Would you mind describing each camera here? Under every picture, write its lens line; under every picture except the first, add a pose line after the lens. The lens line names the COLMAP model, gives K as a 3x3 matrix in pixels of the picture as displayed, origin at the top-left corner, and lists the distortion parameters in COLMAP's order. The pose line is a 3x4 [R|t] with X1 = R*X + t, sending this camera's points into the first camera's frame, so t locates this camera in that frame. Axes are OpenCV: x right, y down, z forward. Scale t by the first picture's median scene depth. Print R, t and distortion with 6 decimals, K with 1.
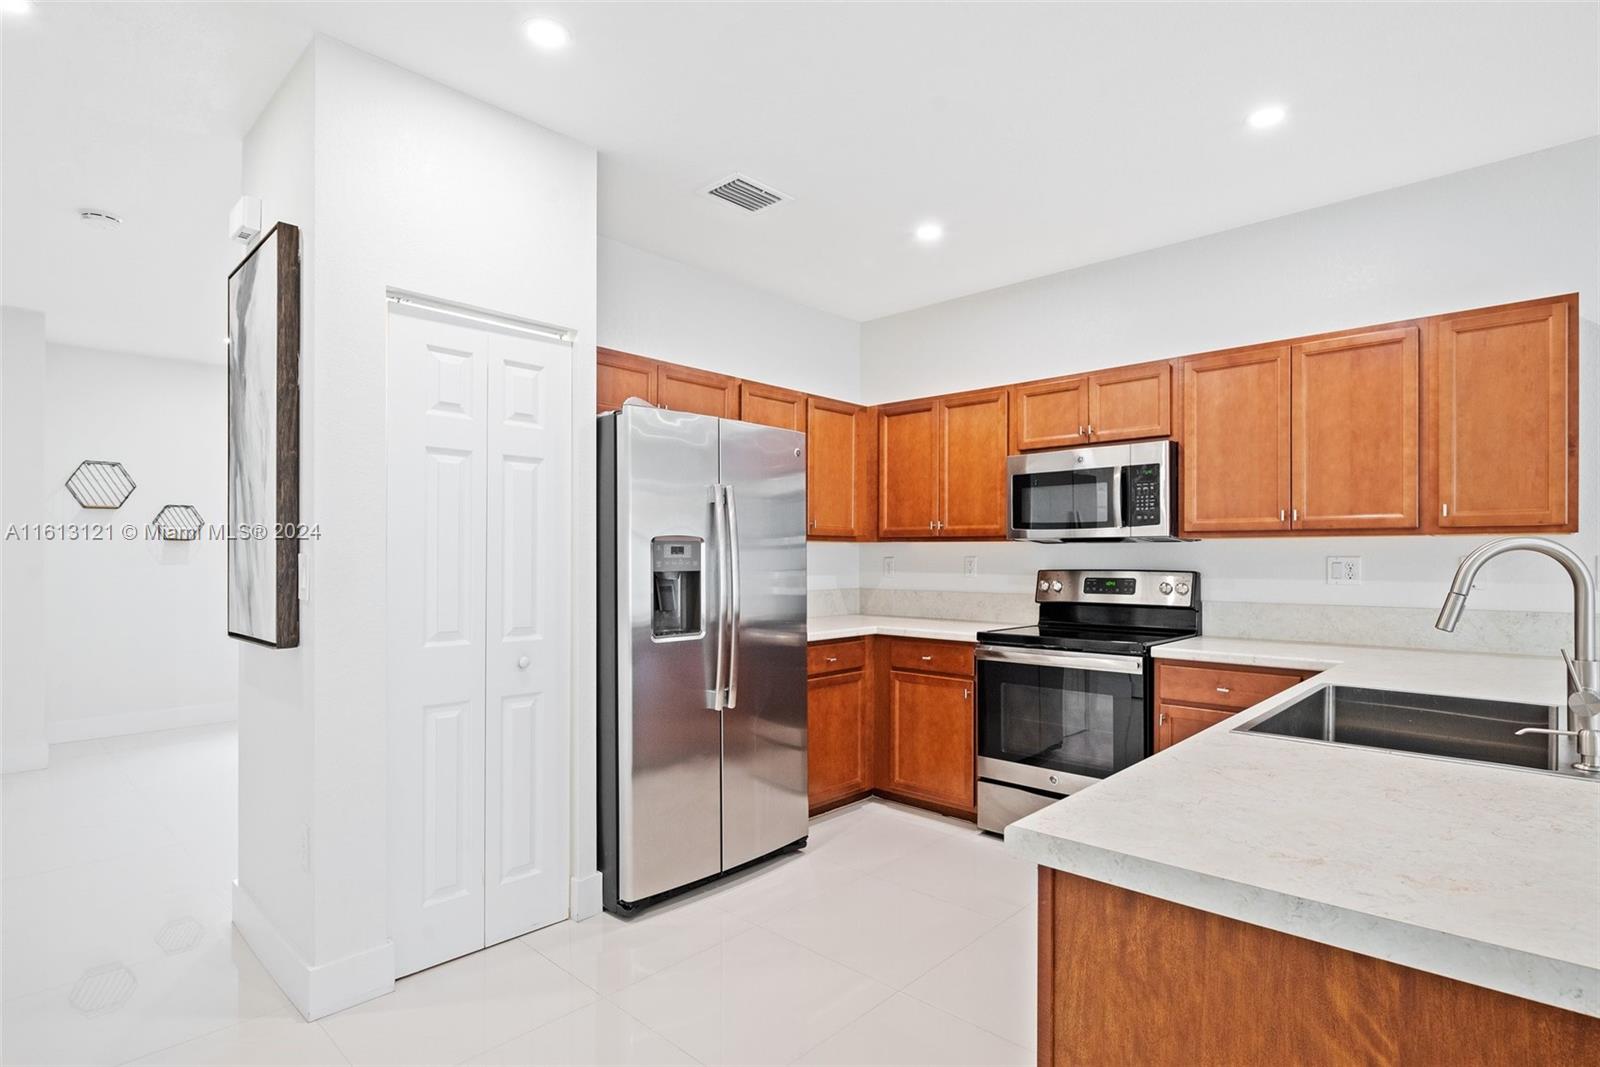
lens RADIAL K [[802.7, 0, 805.1], [0, 802.7, 555.7], [0, 0, 1]] dist [-0.008496, 0.003642]
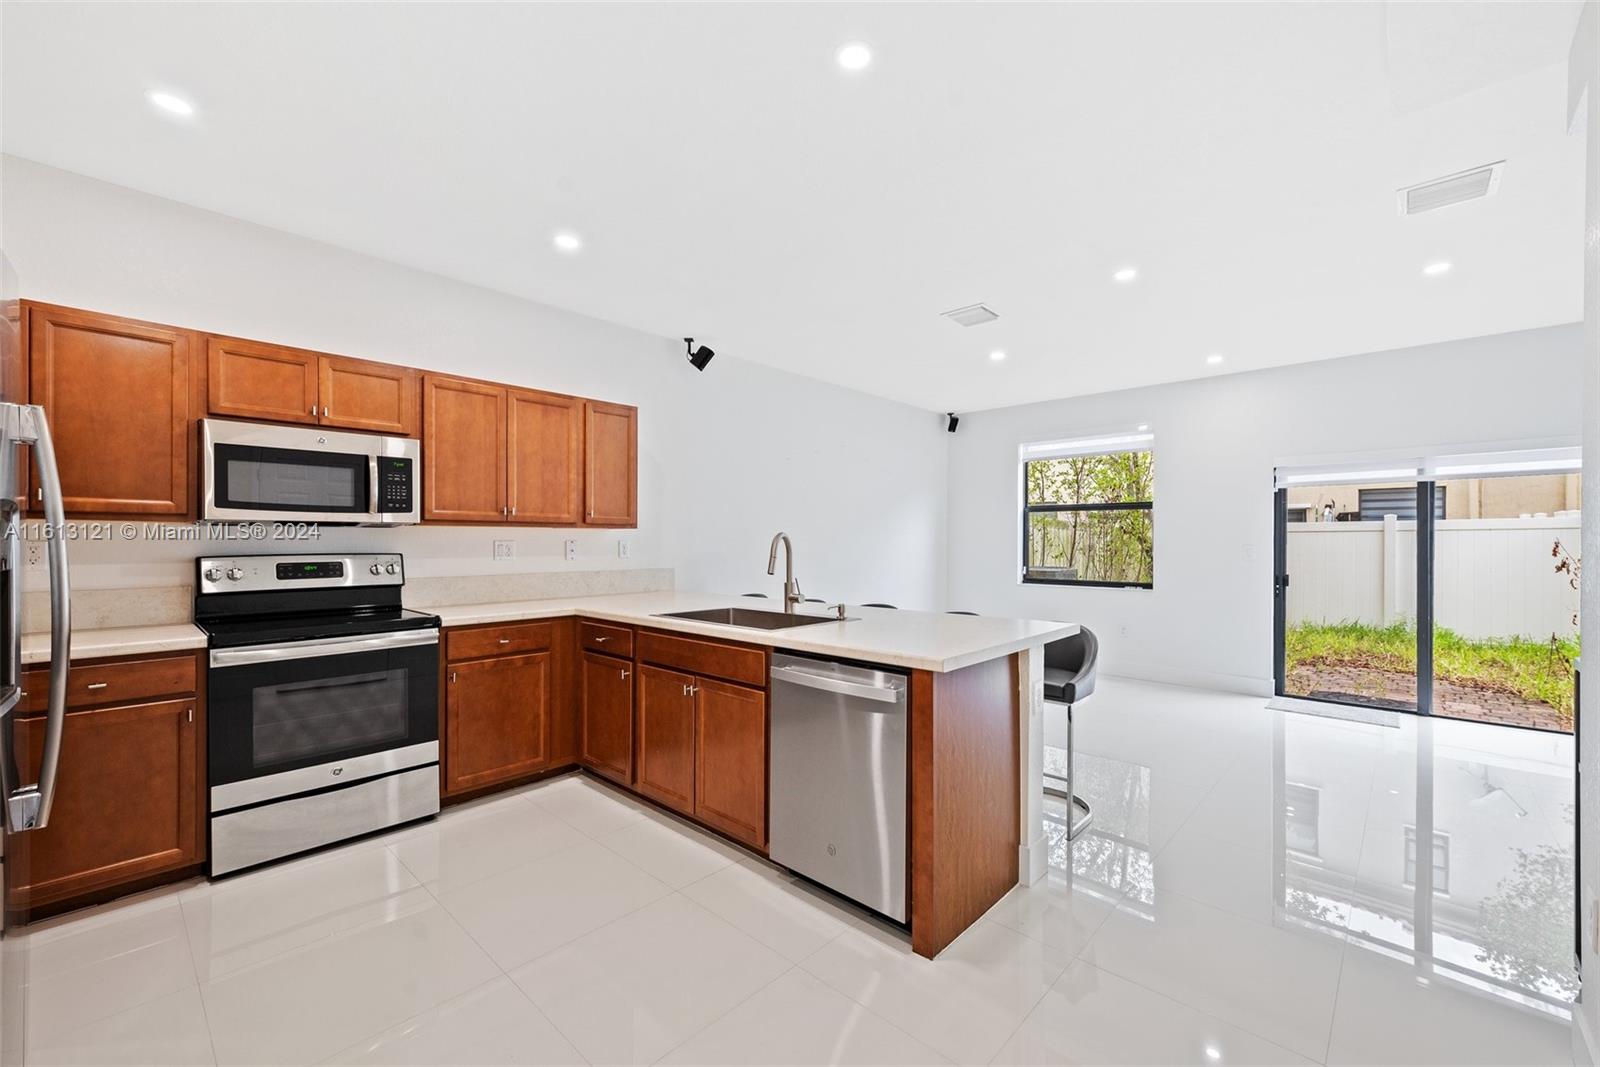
lens RADIAL K [[651.7, 0, 827.5], [0, 651.7, 543.6], [0, 0, 1]] dist [0.000125, 0.000491]
pose [[-0.029139, -0.003148, 0.999570, -0.485911], [-0.001372, 0.999994, 0.003110, 0.001449], [-0.999574, -0.001281, -0.029143, 0.425426]]
